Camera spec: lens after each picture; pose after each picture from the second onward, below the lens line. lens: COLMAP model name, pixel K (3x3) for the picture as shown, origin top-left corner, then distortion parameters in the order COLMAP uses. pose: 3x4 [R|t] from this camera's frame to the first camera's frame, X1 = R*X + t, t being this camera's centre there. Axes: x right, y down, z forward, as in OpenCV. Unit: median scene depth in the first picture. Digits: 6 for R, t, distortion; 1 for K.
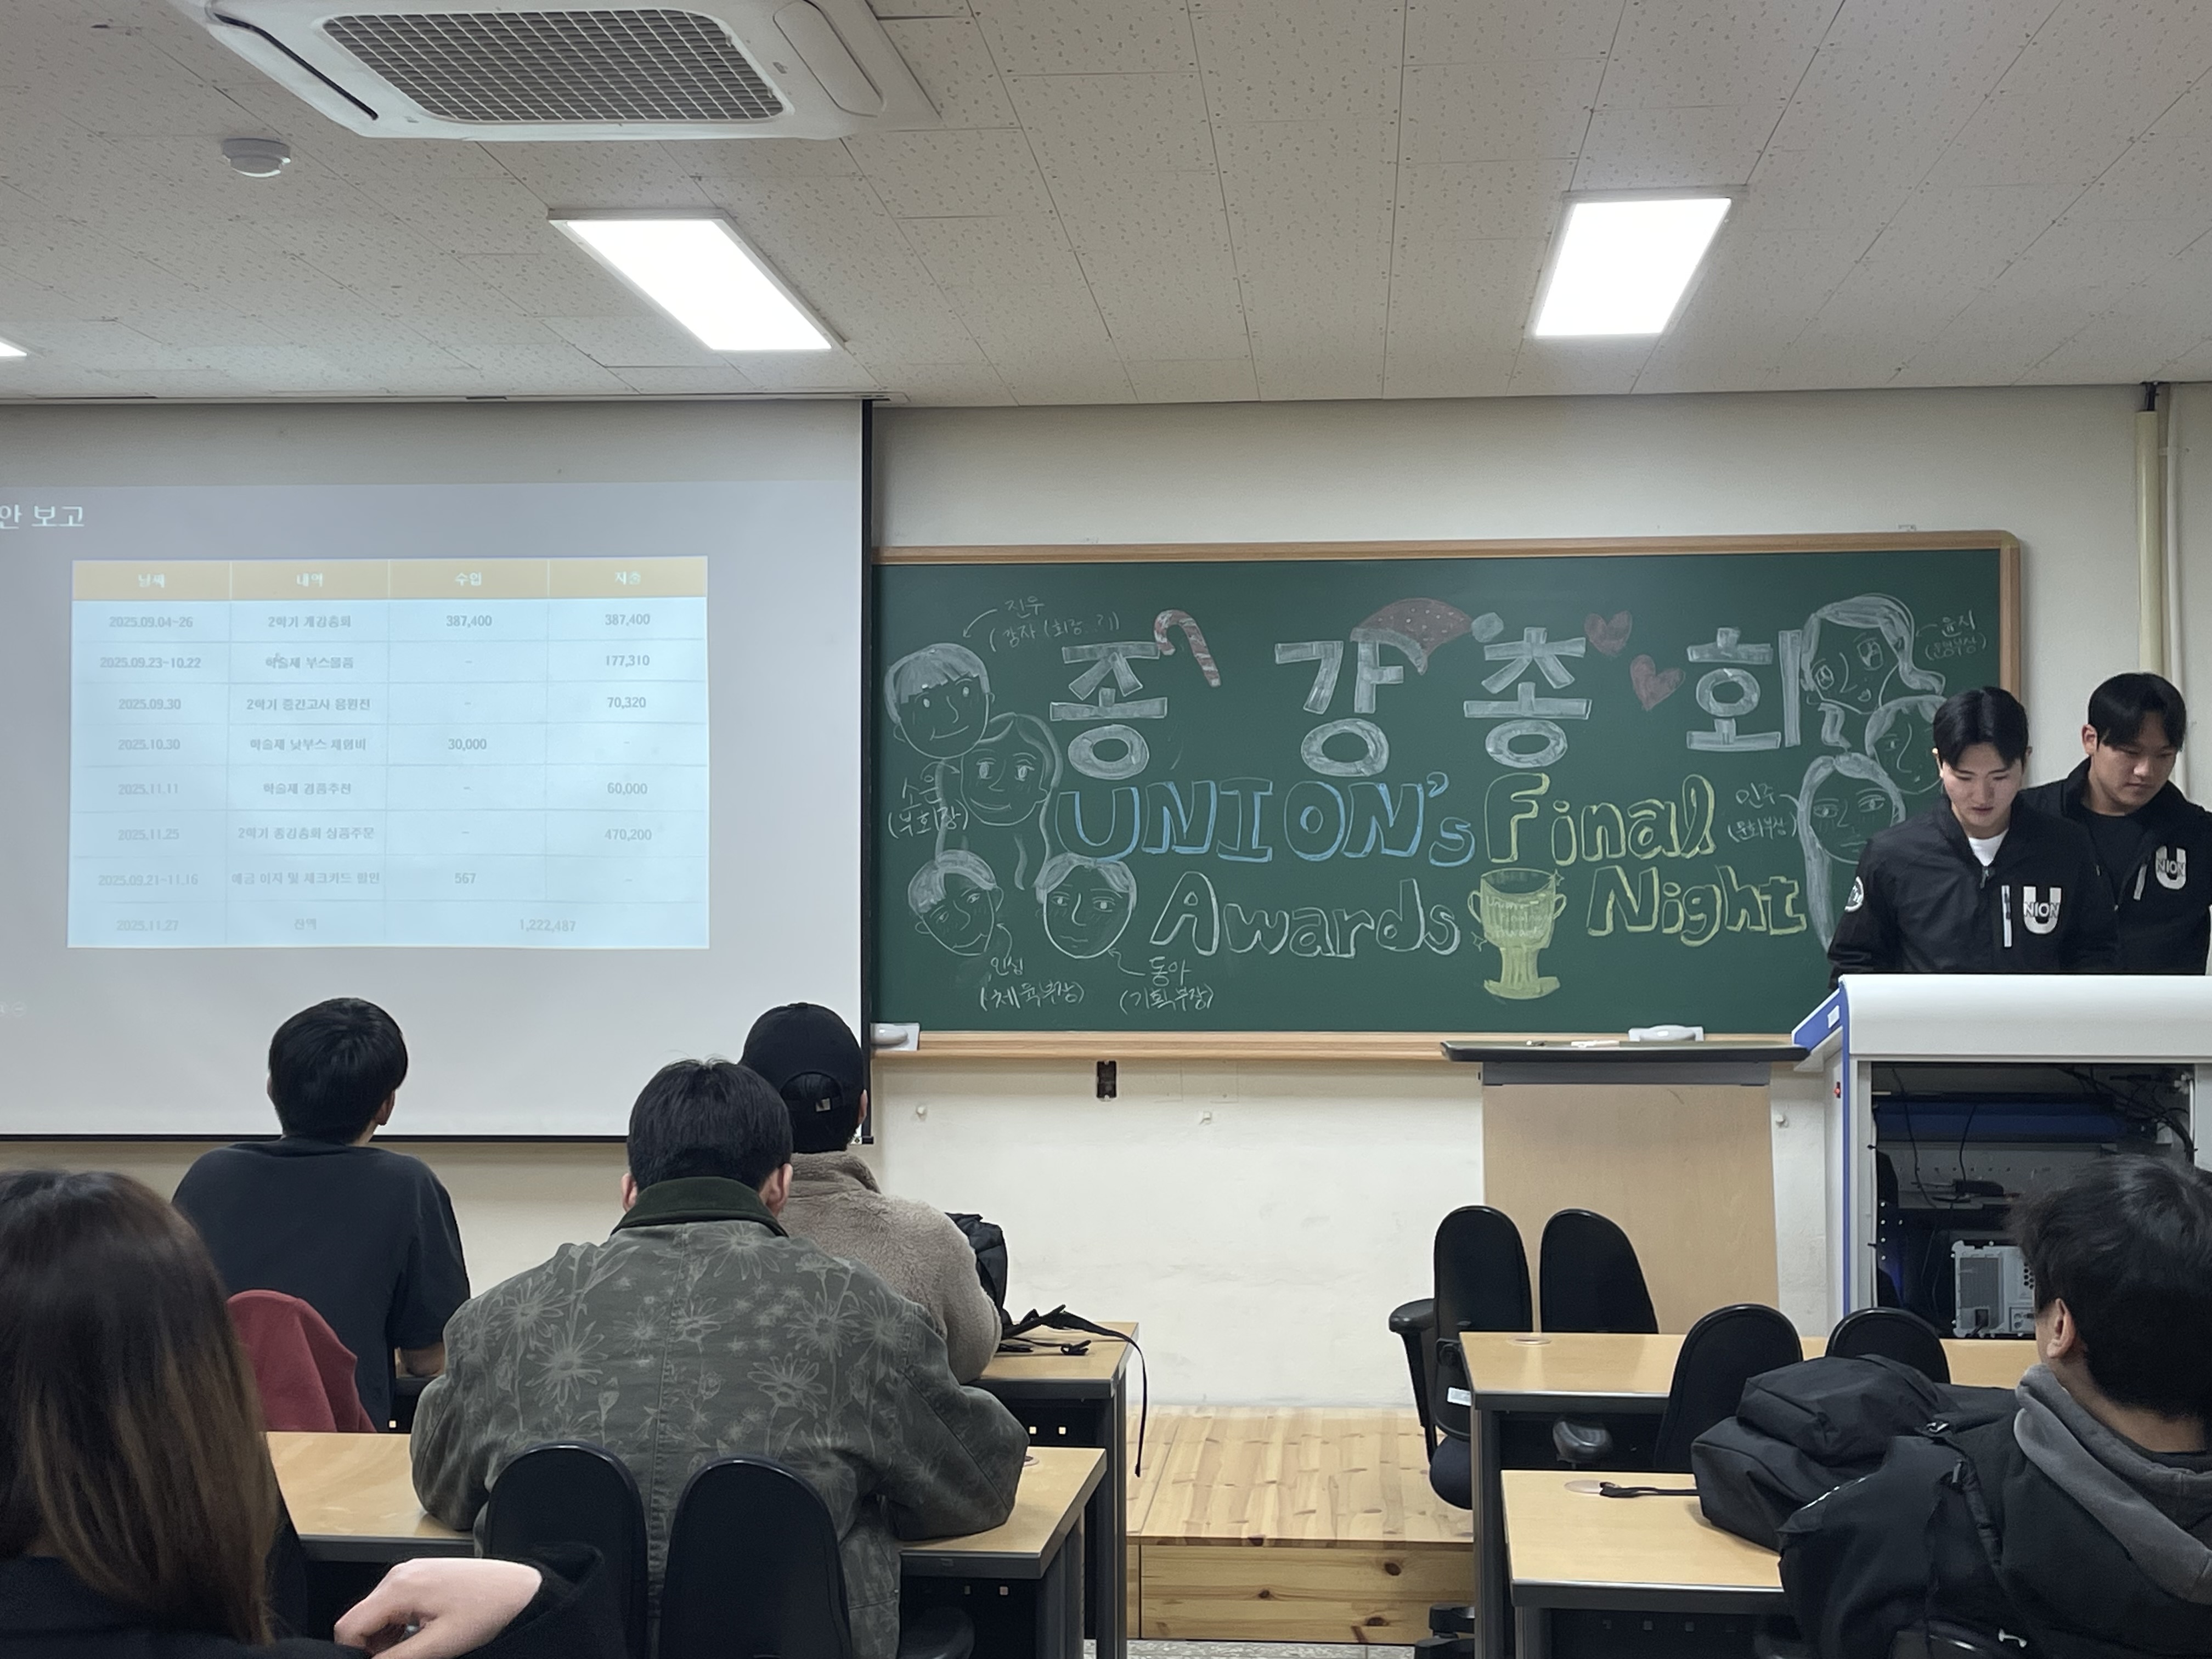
lens RADIAL K [[3076.0, 0, 1098.1], [0, 3076.0, 783.1], [0, 0, 1]] dist [0.146098, -0.078209]
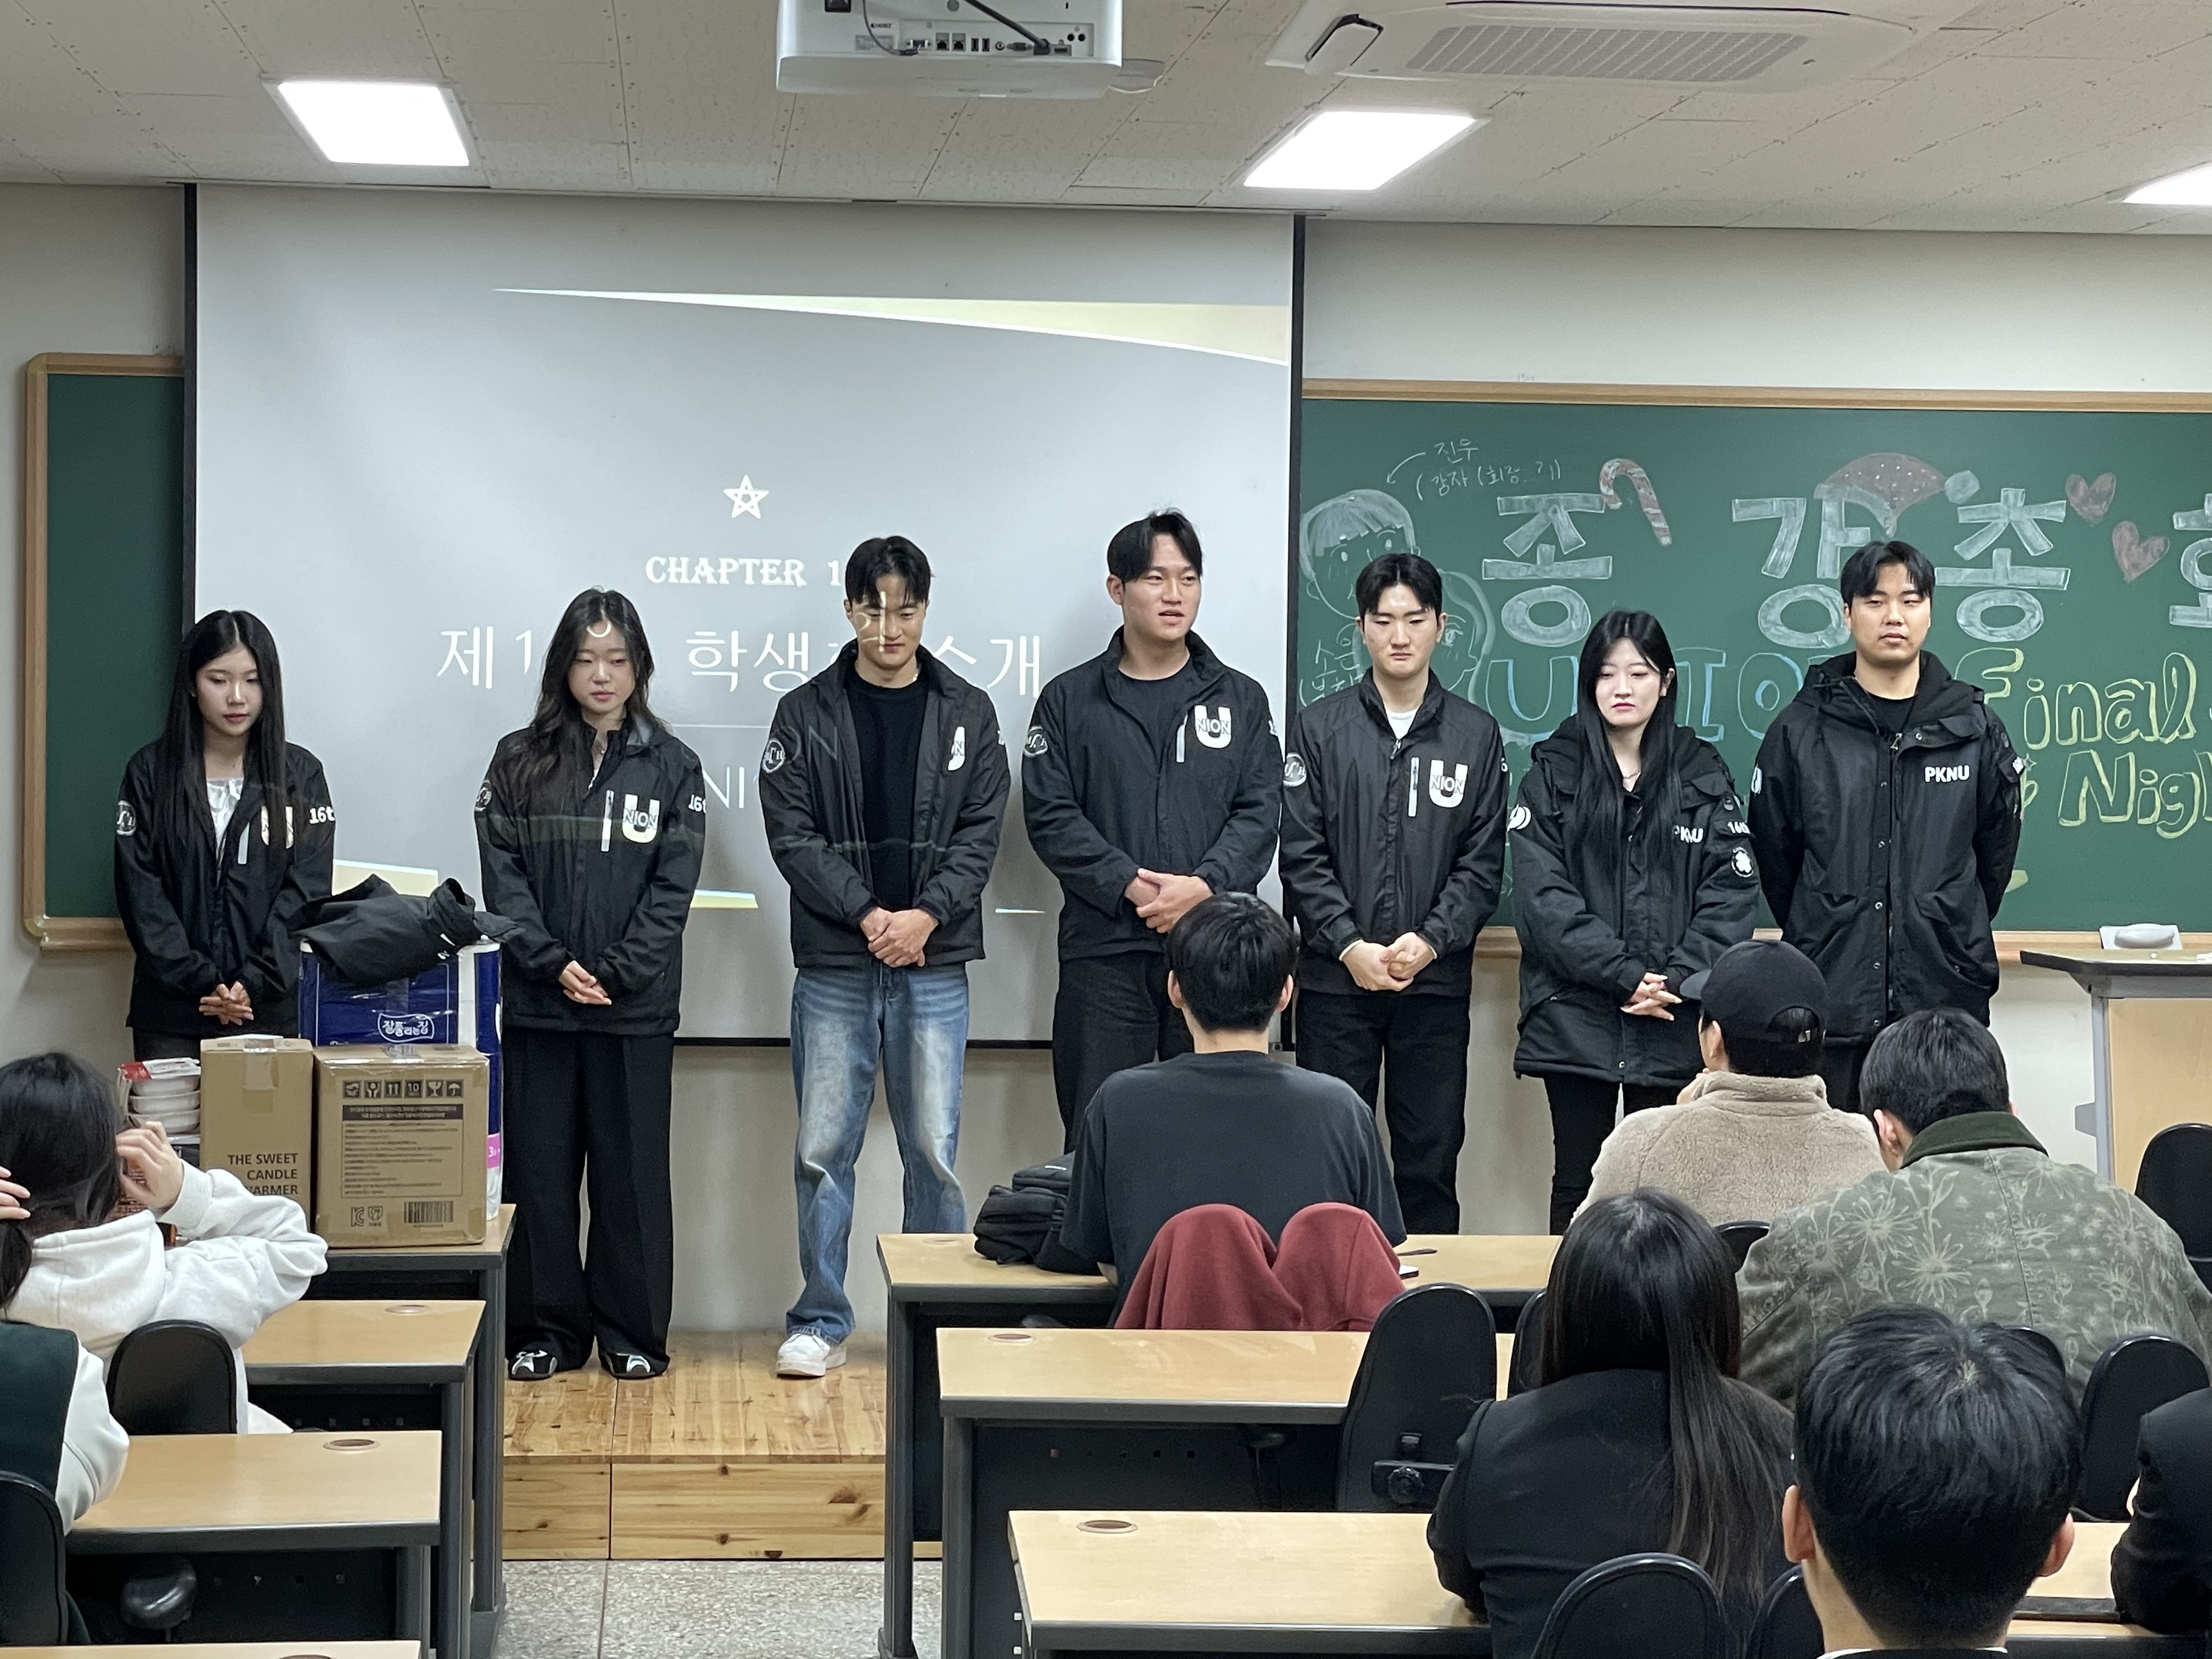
lens RADIAL K [[4627.7, 0, 1106.0], [0, 4627.7, 829.5], [0, 0, 1]] dist [0.027256, 0.655390]
pose [[0.985358, 0.008162, 0.170304, -0.356430], [-0.021786, 0.996693, 0.078285, -0.051532], [-0.169102, -0.080849, 0.982277, -0.310838]]
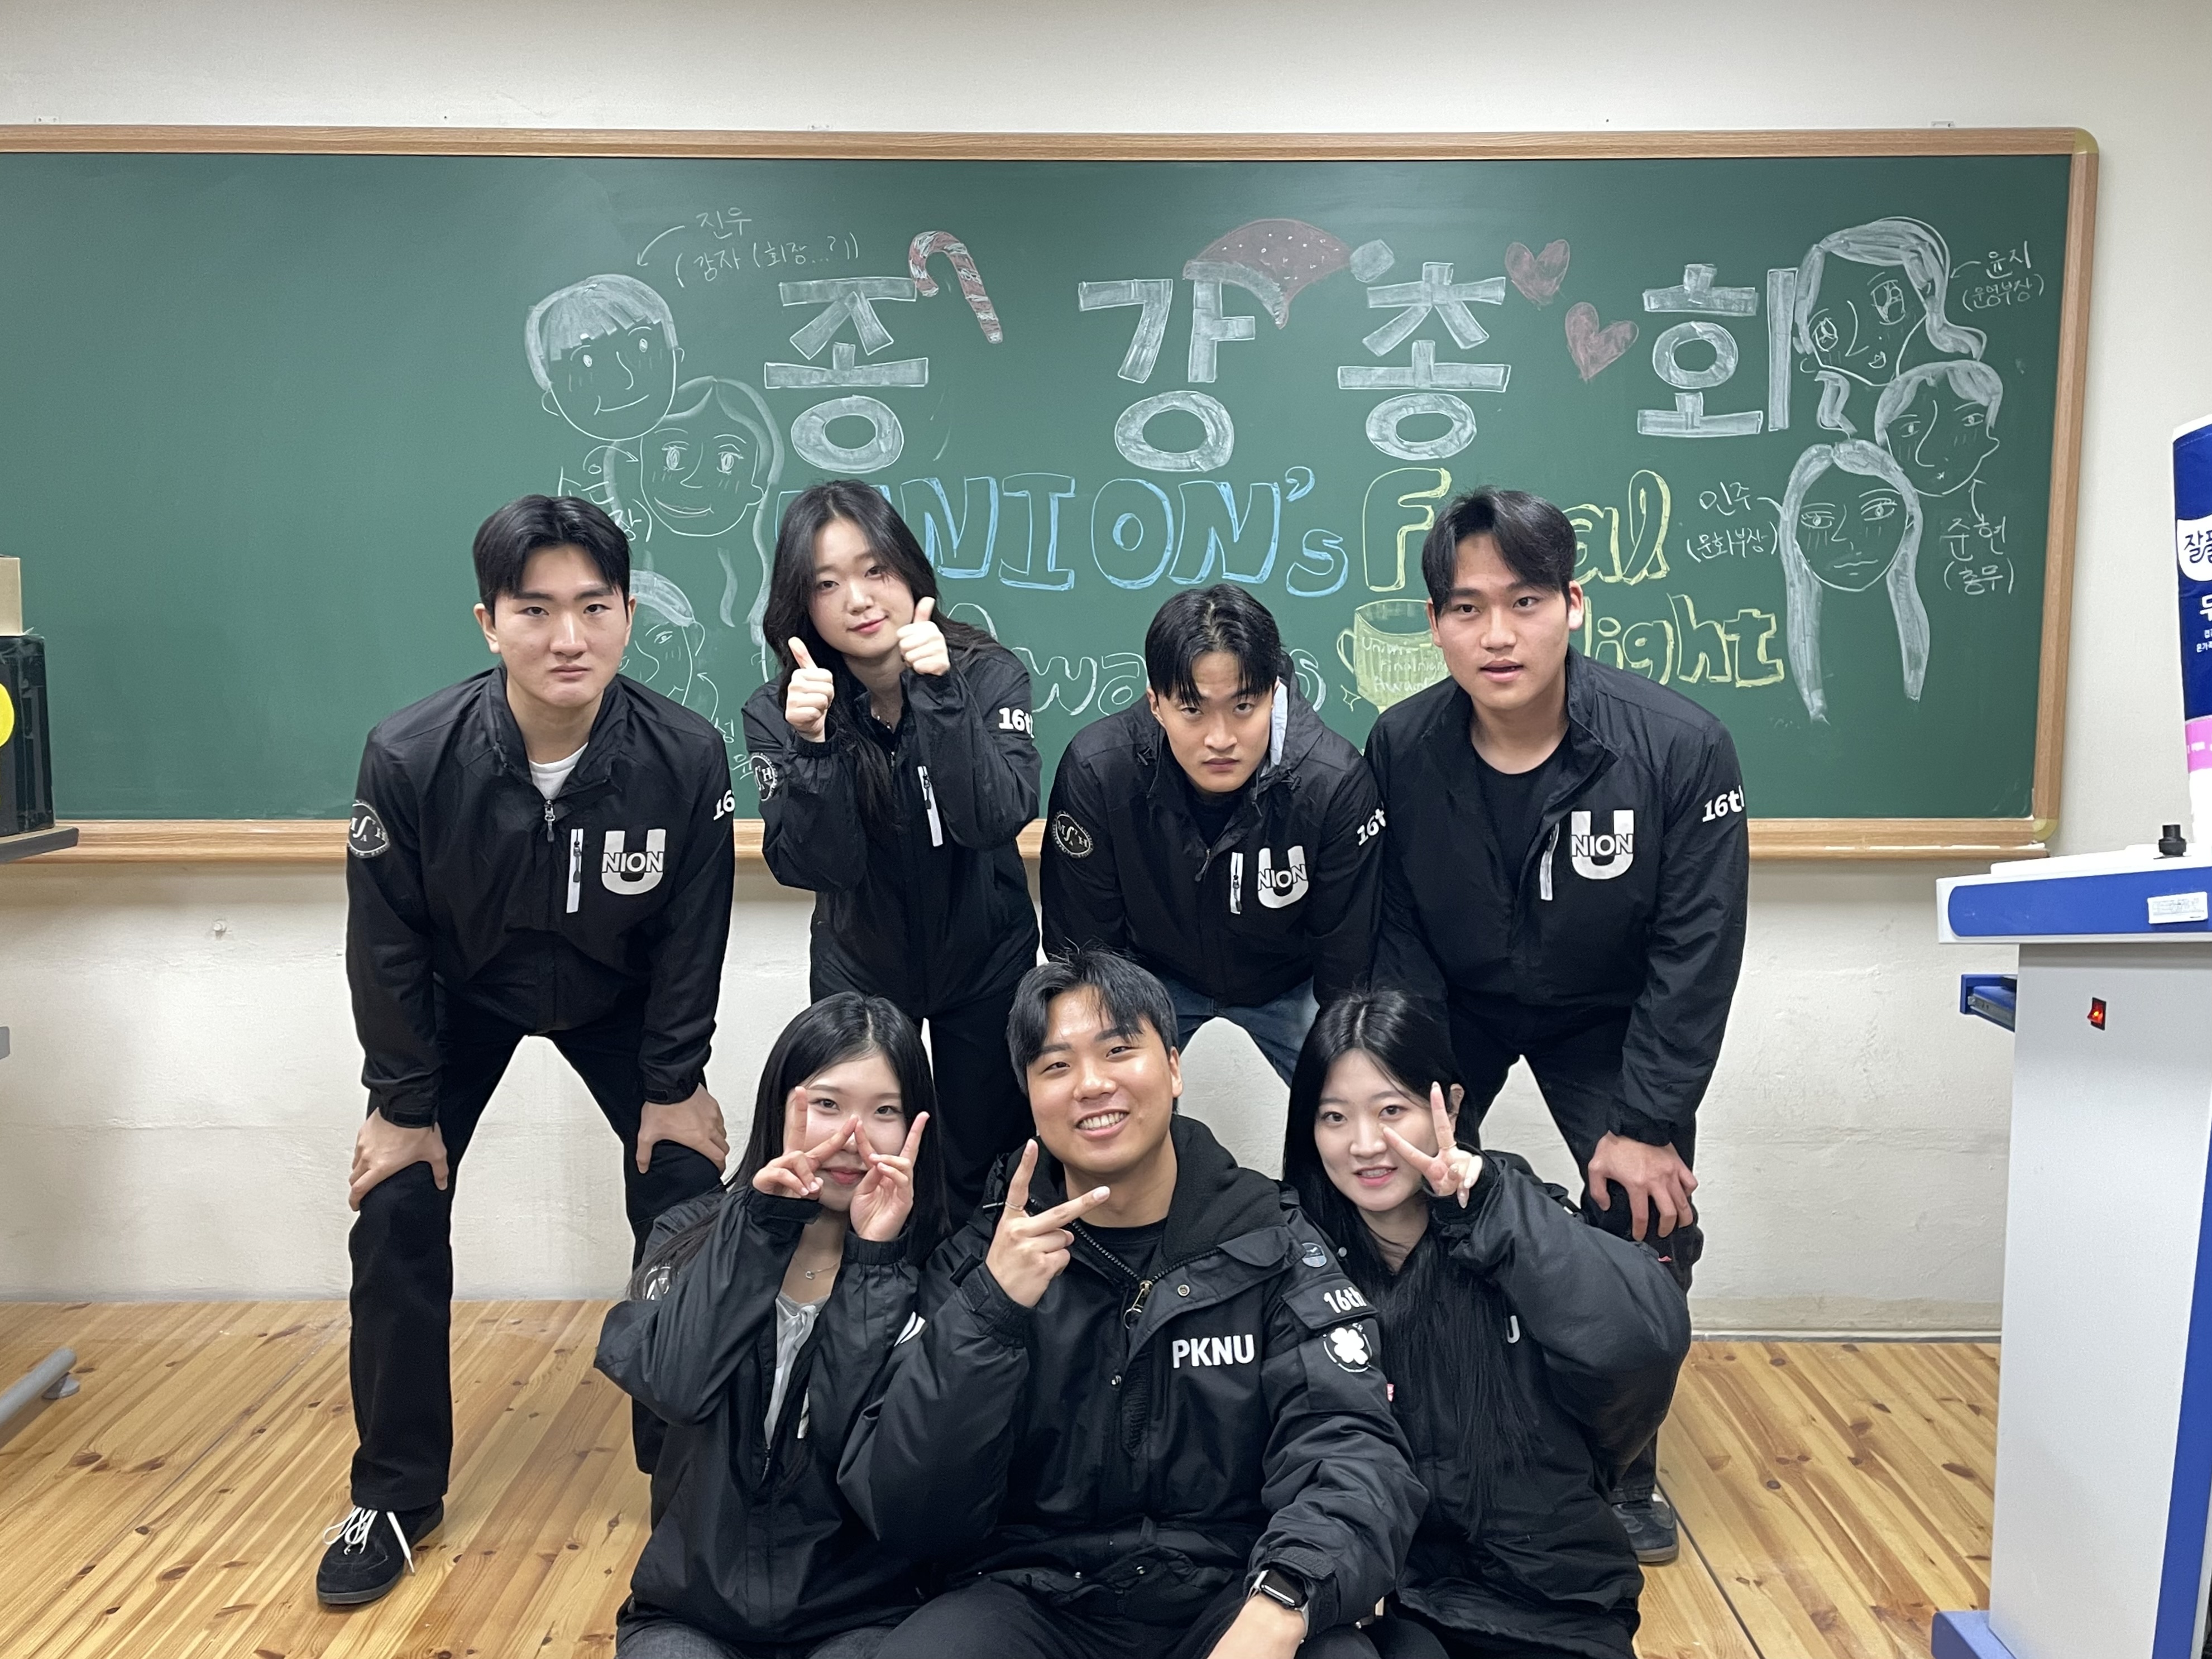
lens RADIAL K [[1979.2, 0, 1106.0], [0, 1979.2, 829.5], [0, 0, 1]] dist [0.099275, -0.166998]
pose [[0.995725, -0.008394, 0.091990, 0.020267], [-0.005403, 0.988866, 0.148709, 0.011856], [-0.092214, -0.148570, 0.984593, 0.528856]]
